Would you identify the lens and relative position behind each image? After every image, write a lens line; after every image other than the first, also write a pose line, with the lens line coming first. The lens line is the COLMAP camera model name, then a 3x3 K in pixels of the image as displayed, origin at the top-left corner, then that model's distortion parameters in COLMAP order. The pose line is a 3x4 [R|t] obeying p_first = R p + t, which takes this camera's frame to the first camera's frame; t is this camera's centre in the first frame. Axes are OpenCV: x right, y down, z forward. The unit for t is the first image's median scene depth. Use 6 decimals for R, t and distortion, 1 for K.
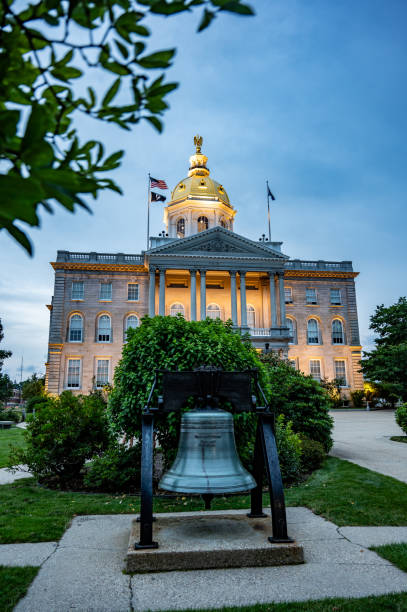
lens RADIAL K [[469.5, 0, 199.1], [0, 469.5, 307.8], [0, 0, 1]] dist [-0.059749, 0.008200]
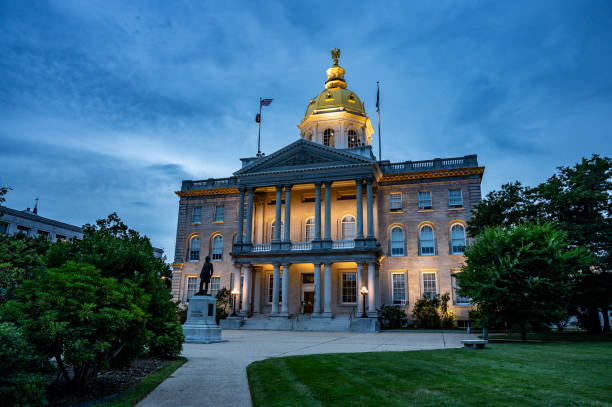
lens RADIAL K [[469.5, 0, 283.2], [0, 469.5, 204.8], [0, 0, 1]] dist [-0.059749, 0.008200]
pose [[0.888661, -0.087084, -0.450220, 0.412321], [0.064787, 0.995797, -0.064734, 0.024207], [0.453965, 0.028358, 0.890568, 0.099859]]
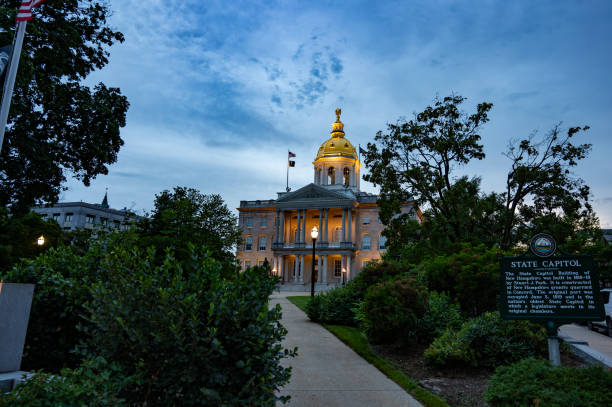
lens RADIAL K [[469.5, 0, 303.1], [0, 469.5, 199.5], [0, 0, 1]] dist [-0.059749, 0.008200]
pose [[0.879059, -0.060753, -0.472826, 0.770919], [0.065310, 0.997842, -0.006790, -0.097883], [0.472219, -0.024911, 0.881129, -0.497824]]
